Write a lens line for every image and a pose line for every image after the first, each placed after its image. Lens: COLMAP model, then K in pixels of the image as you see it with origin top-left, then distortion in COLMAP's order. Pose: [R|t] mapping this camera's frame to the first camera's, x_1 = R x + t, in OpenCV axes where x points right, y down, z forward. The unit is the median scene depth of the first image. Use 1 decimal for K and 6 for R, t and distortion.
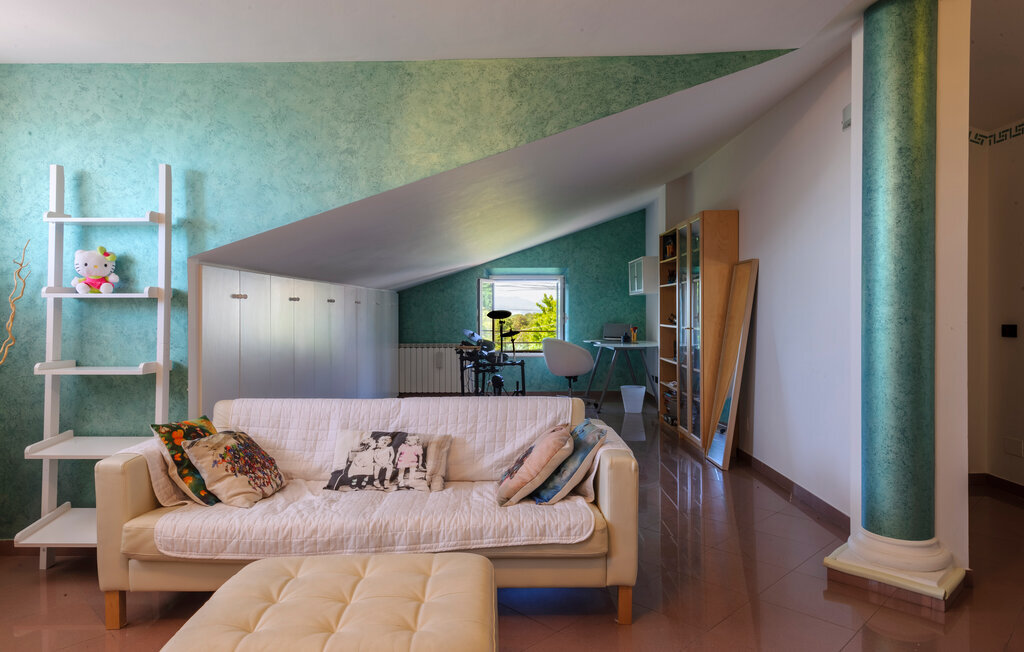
lens RADIAL K [[639.1, 0, 509.3], [0, 639.1, 317.2], [0, 0, 1]] dist [0.033068, -0.020650]
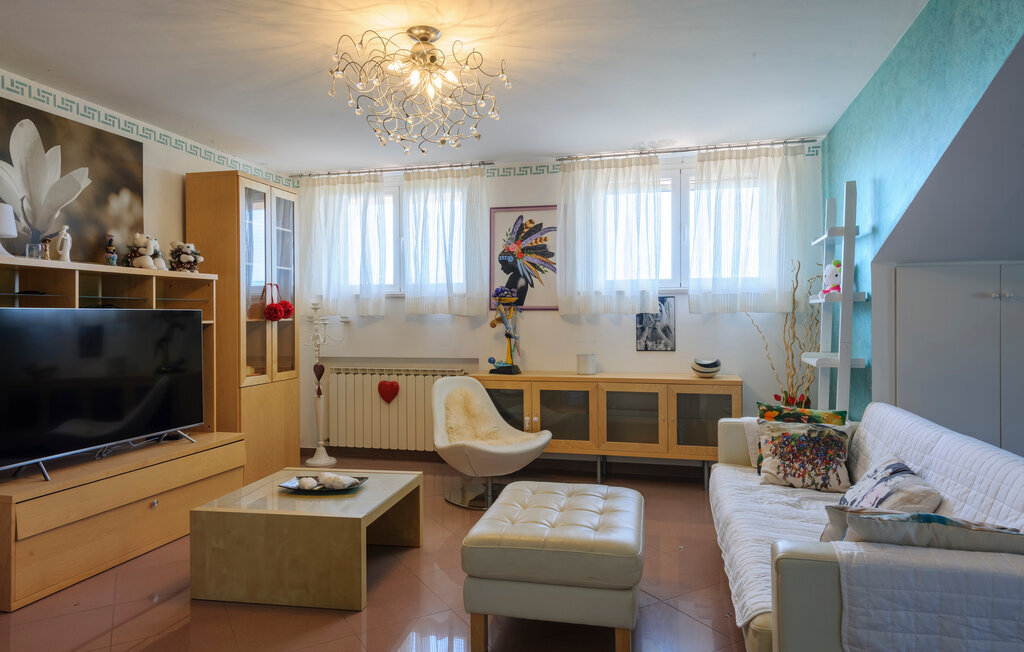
lens RADIAL K [[639.1, 0, 518.7], [0, 639.1, 318.0], [0, 0, 1]] dist [0.033068, -0.020650]
pose [[-0.245295, 0.008283, -0.969413, 0.670790], [-0.002133, 0.999956, 0.009084, -0.010224], [0.969446, 0.004296, -0.245267, 0.704589]]
